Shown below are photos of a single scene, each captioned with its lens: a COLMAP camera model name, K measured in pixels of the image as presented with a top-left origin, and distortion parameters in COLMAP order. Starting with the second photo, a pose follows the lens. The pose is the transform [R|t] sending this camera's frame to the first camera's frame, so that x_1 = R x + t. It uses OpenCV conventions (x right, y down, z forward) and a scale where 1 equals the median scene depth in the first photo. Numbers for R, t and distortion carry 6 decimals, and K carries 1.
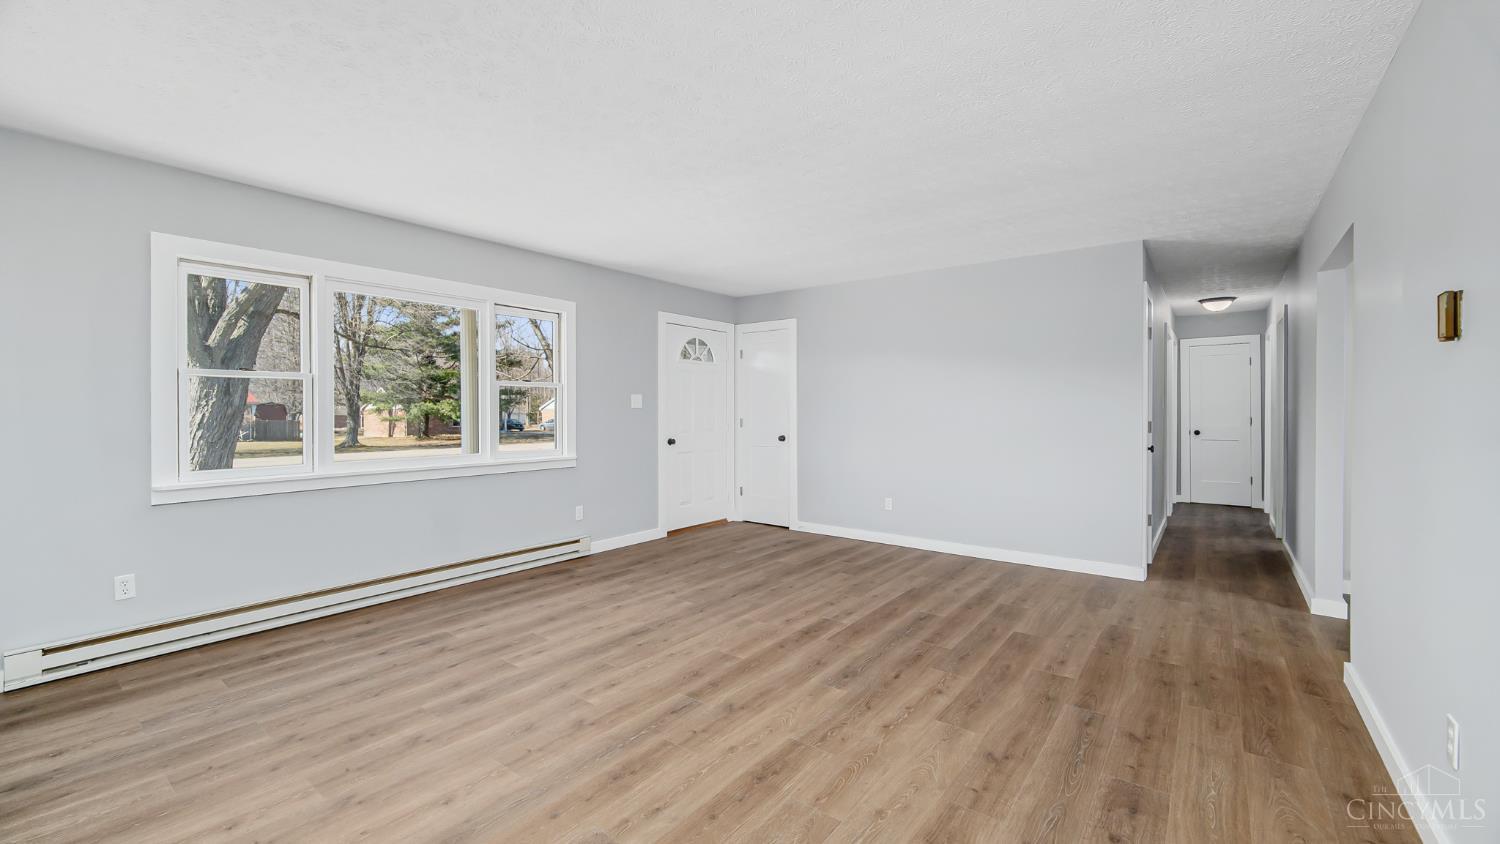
lens RADIAL K [[594.8, 0, 723.9], [0, 594.8, 408.0], [0, 0, 1]] dist [0.000443, -0.000150]
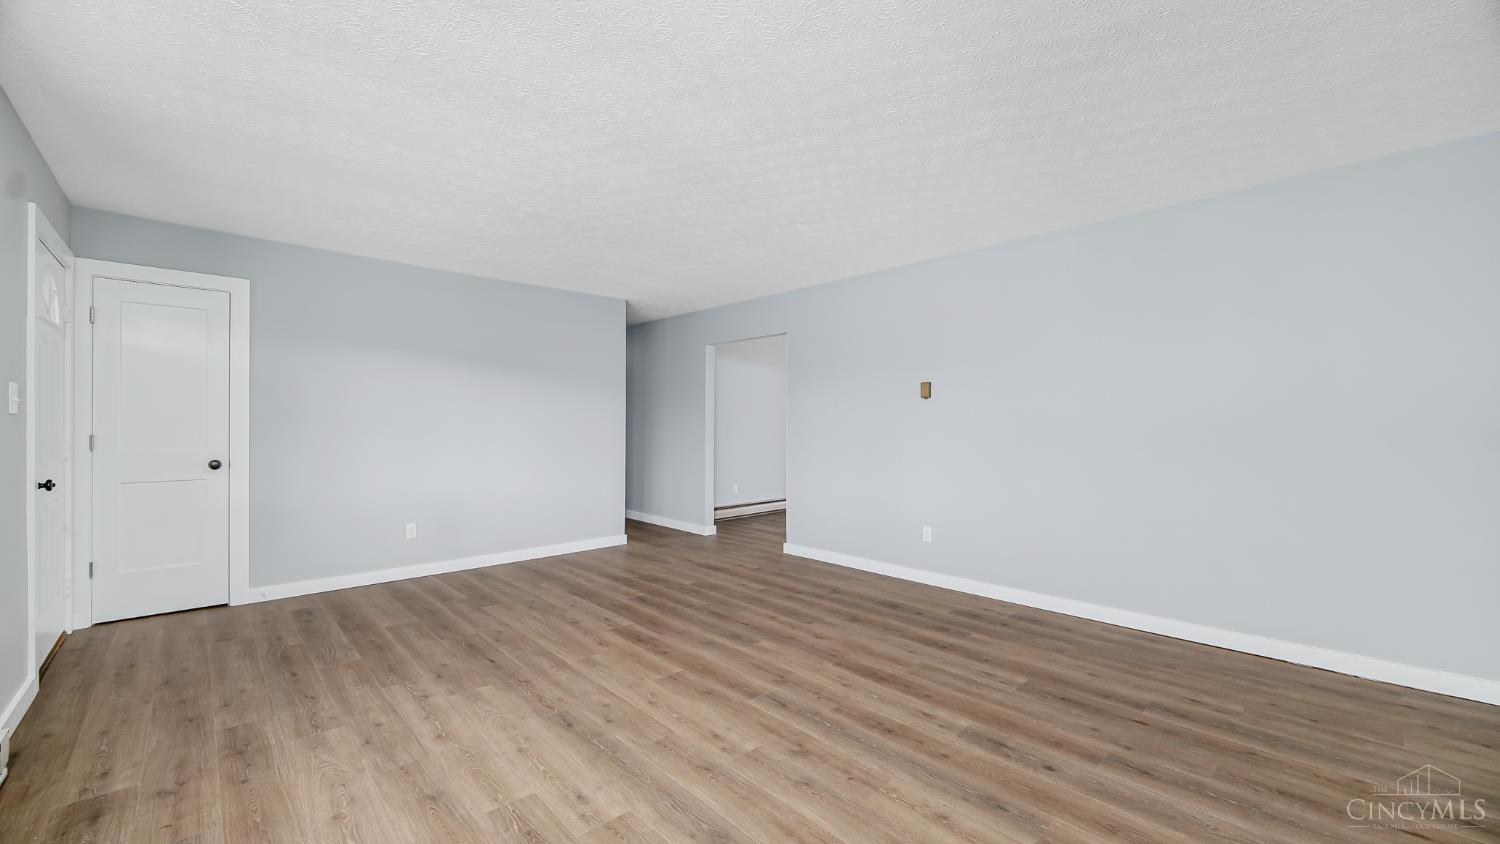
lens RADIAL K [[607.9, 0, 744.8], [0, 607.9, 423.5], [0, 0, 1]] dist [-0.000718, -0.000251]
pose [[0.134610, -0.000549, 0.990899, -0.916213], [-0.006014, 0.999981, 0.001371, 0.006714], [-0.990880, -0.006144, 0.134604, 0.727546]]
